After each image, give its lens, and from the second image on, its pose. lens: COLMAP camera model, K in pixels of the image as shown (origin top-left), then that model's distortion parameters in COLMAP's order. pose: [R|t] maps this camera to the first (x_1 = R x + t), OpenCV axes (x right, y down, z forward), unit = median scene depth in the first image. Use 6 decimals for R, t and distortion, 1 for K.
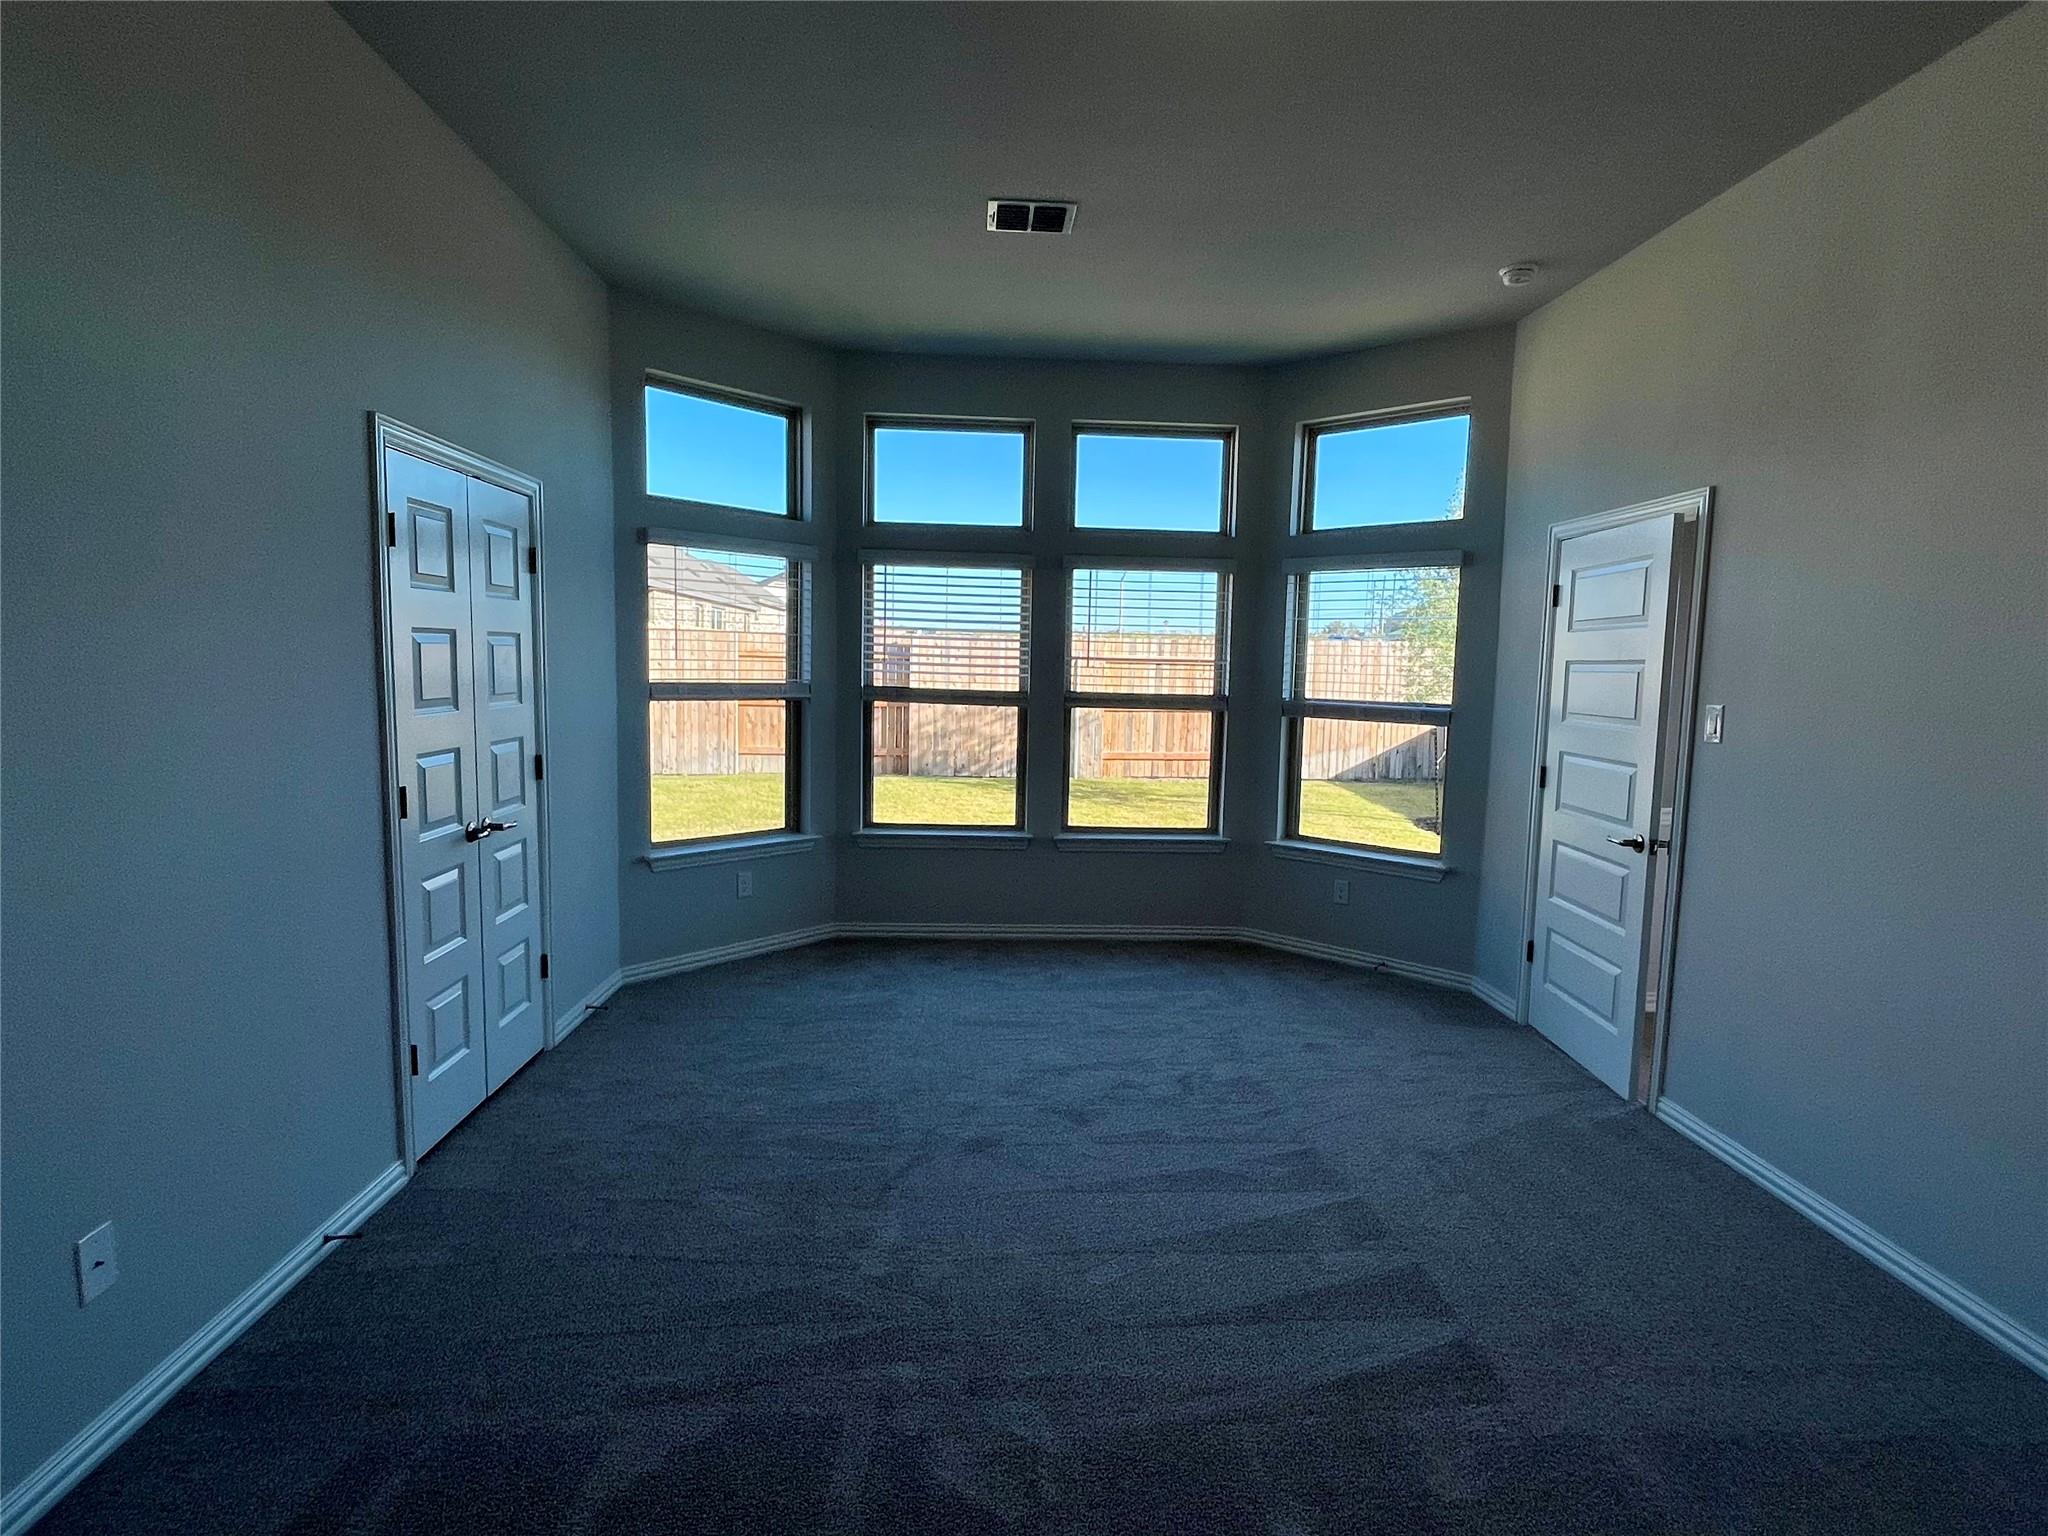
lens RADIAL K [[1066.7, 0, 1028.6], [0, 1066.7, 773.4], [0, 0, 1]] dist [-0.002514, 0.000051]
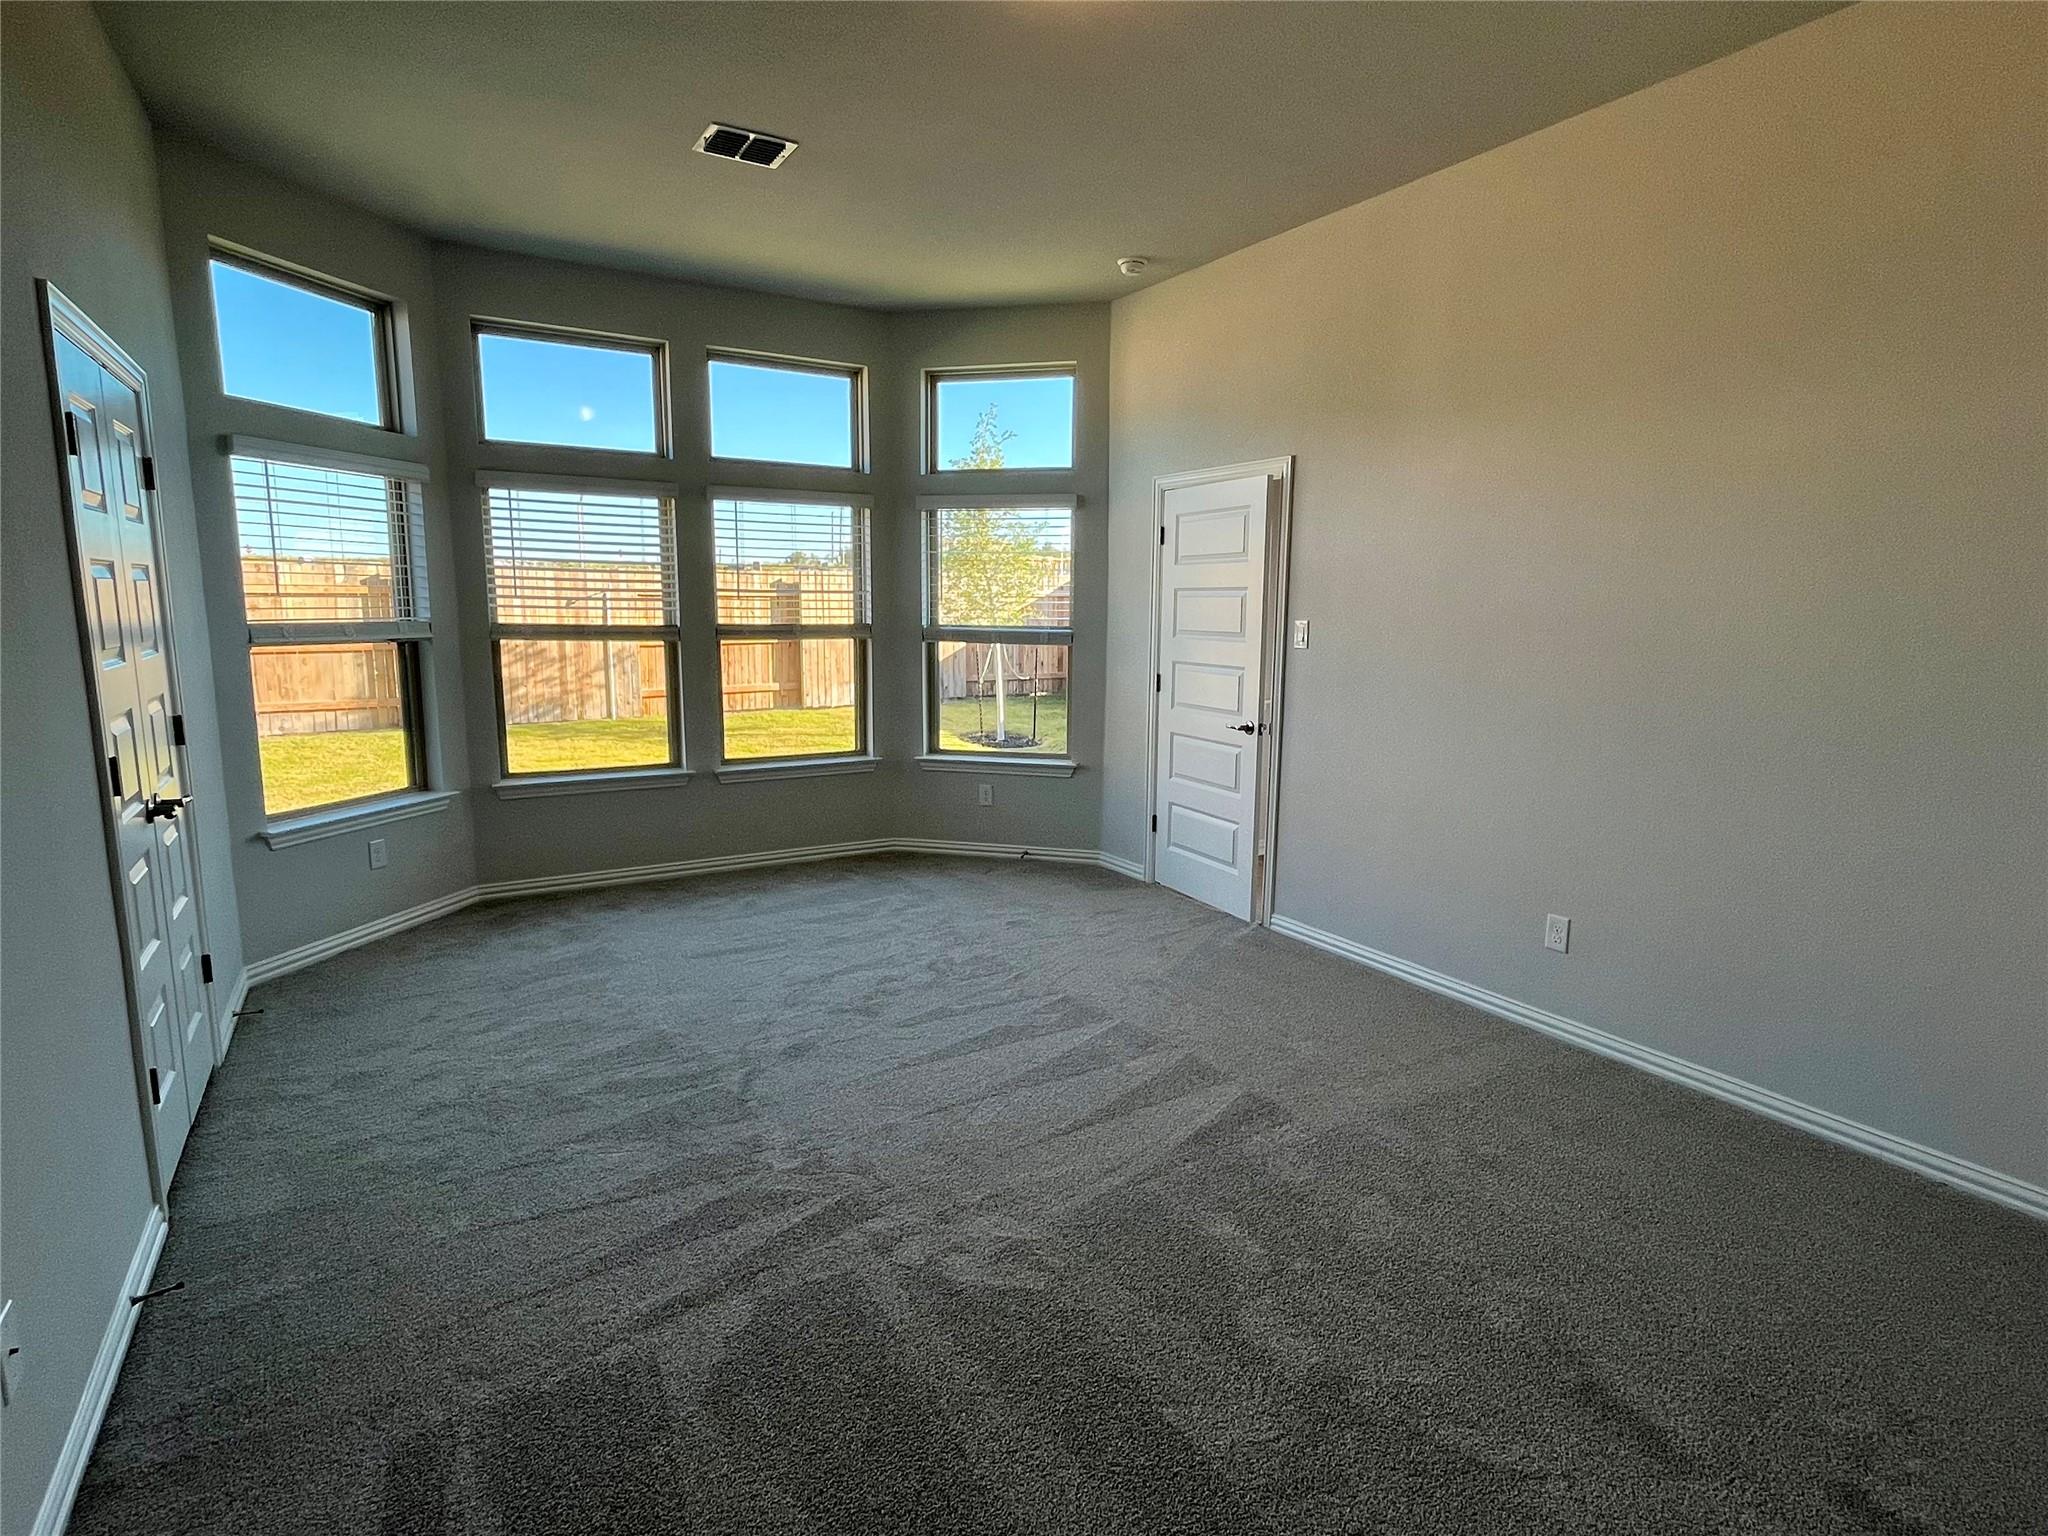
lens RADIAL K [[1066.7, 0, 1028.6], [0, 1066.7, 773.4], [0, 0, 1]] dist [-0.002514, 0.000051]
pose [[0.879971, -0.089471, 0.466526, -0.214182], [0.059830, 0.995156, 0.078000, 0.002179], [-0.471245, -0.040725, 0.881061, -0.024757]]
